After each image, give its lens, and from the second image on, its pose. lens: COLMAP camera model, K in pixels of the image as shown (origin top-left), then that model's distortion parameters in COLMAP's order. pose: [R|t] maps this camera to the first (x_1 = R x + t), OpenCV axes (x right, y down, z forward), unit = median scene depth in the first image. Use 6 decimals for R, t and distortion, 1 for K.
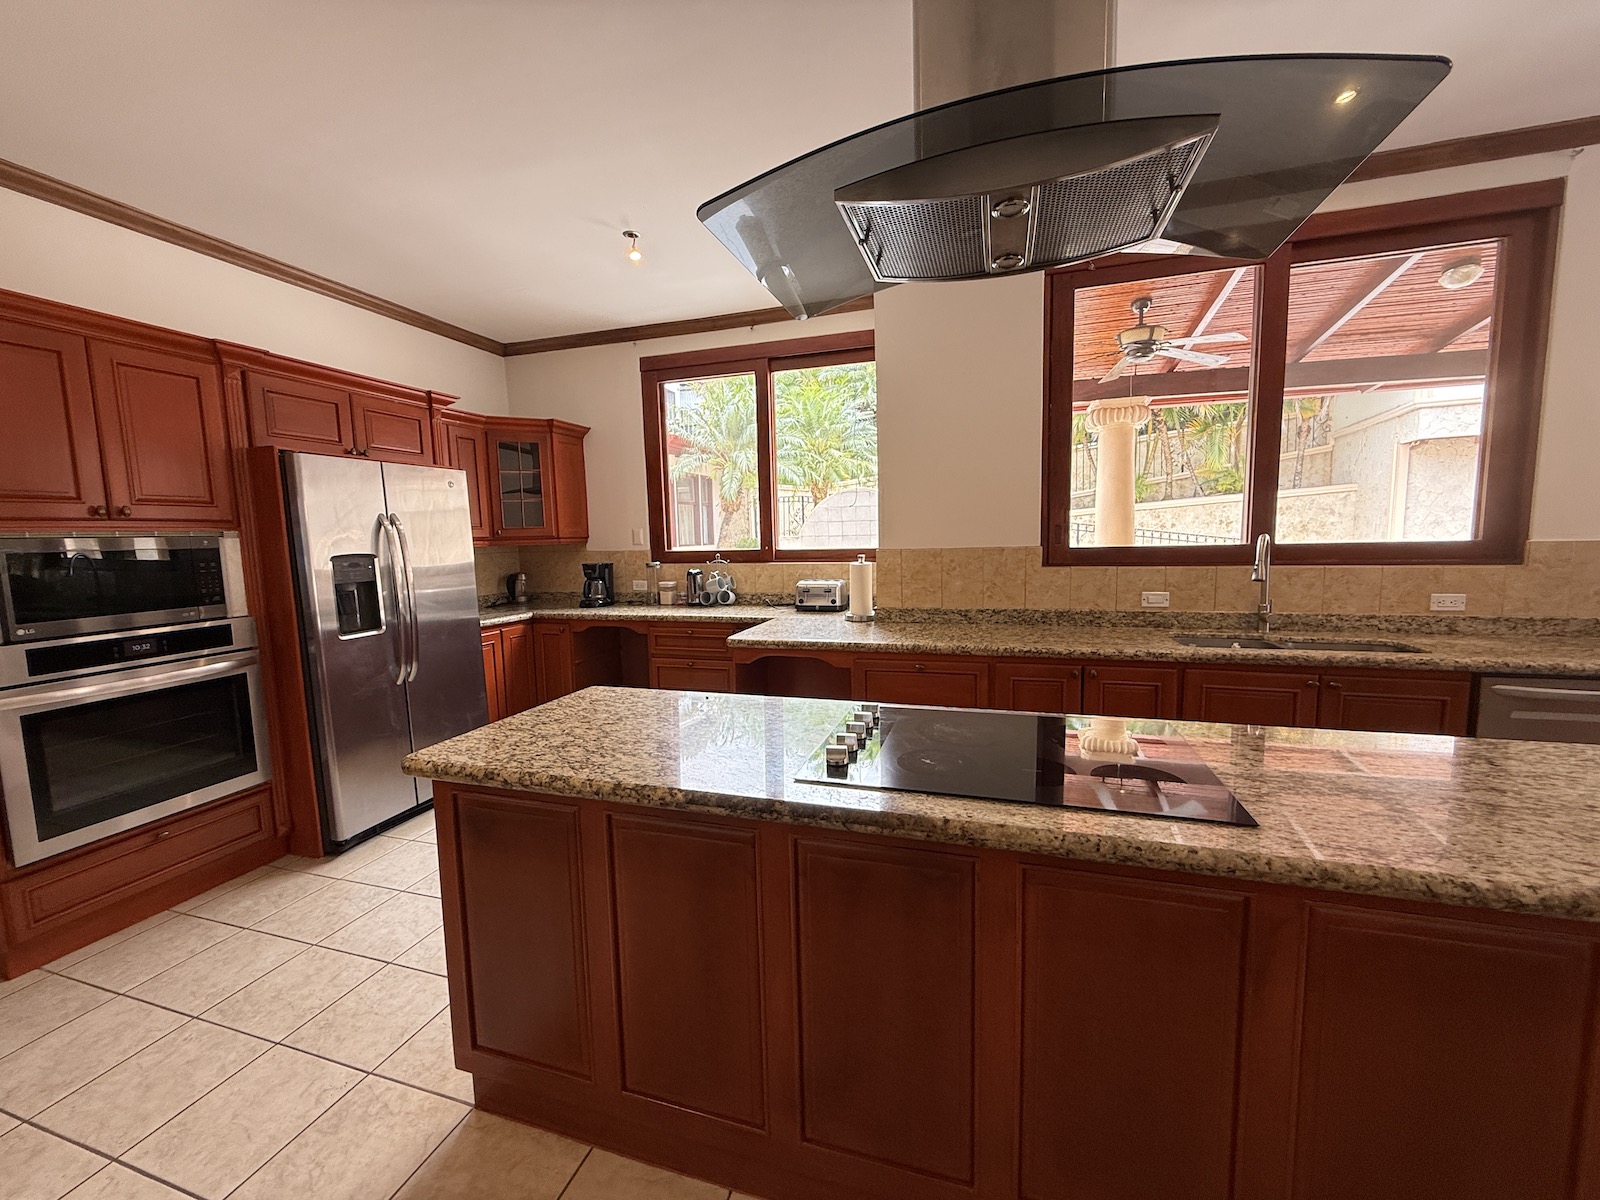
lens RADIAL K [[641.5, 0, 800.0], [0, 641.5, 600.0], [0, 0, 1]] dist [-0.002652, -0.000235]
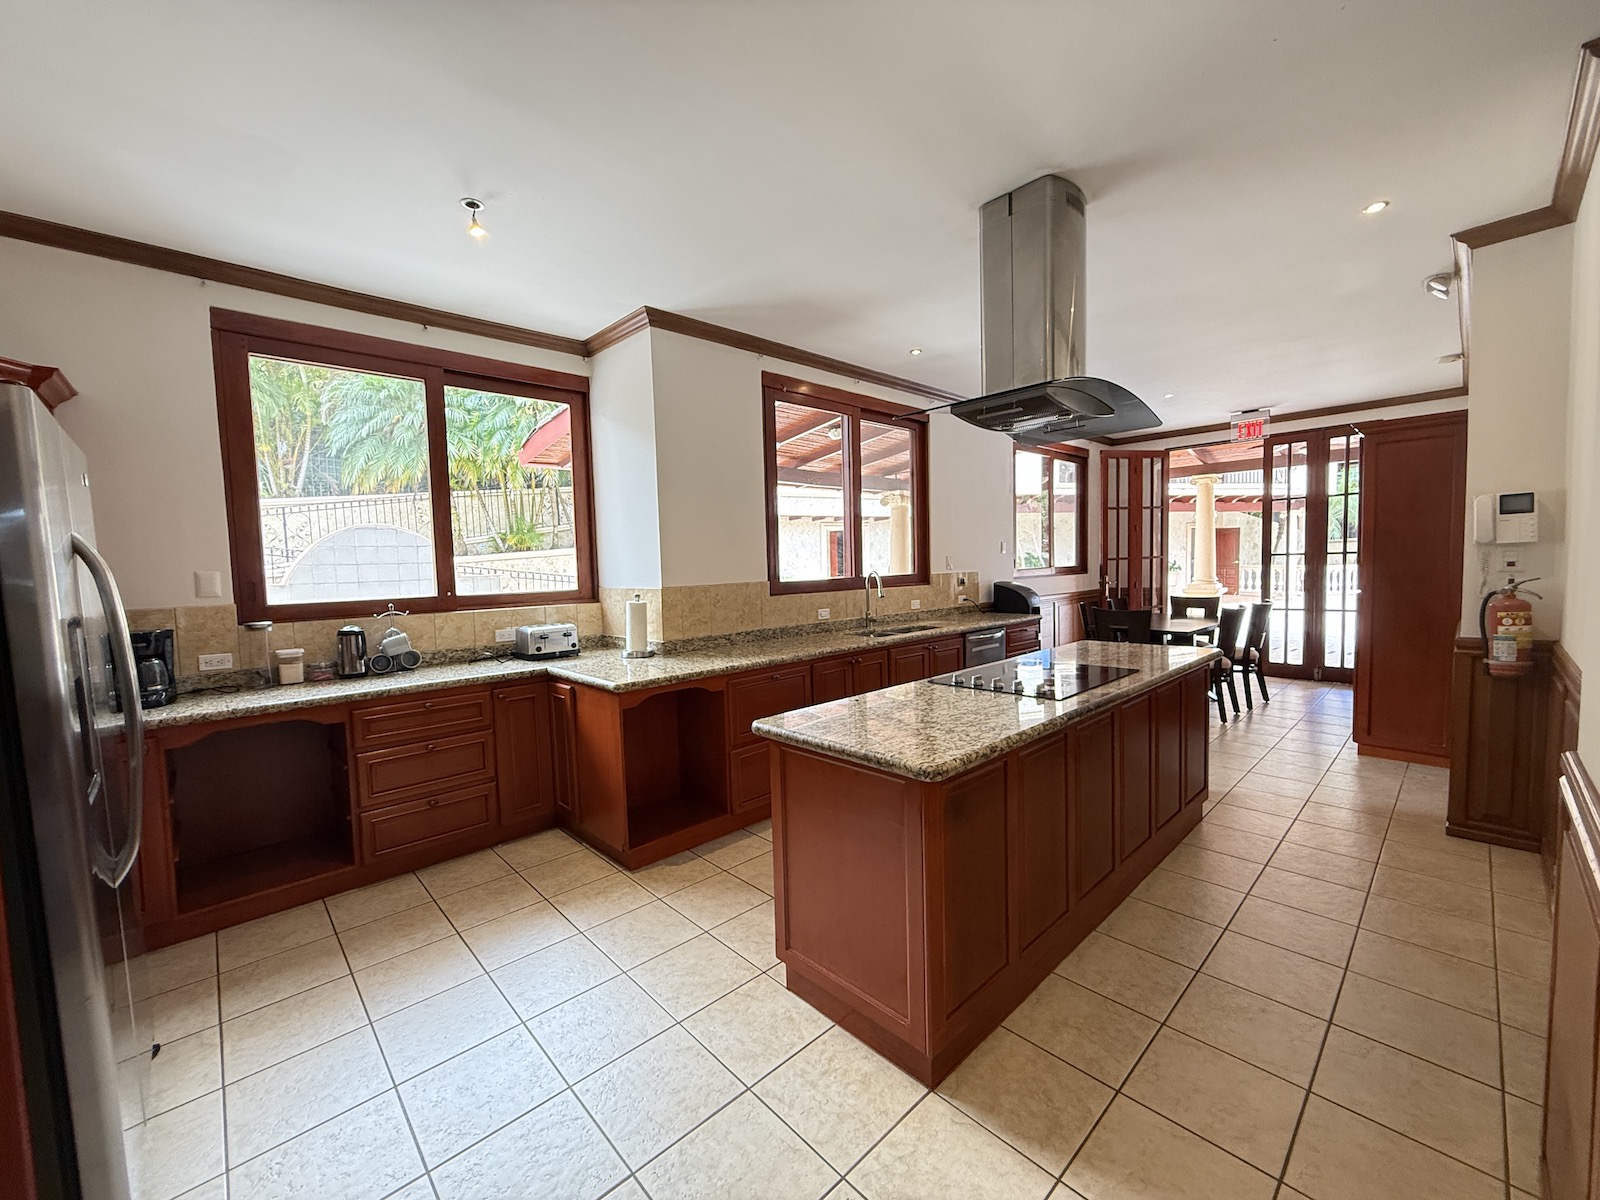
lens RADIAL K [[636.6, 0, 800.0], [0, 636.6, 600.0], [0, 0, 1]] dist [-0.000664, 0.000126]
pose [[0.487266, -0.041180, 0.872282, -0.710015], [0.106345, 0.994251, -0.012468, -0.019736], [-0.866754, 0.098838, 0.488844, 0.272992]]
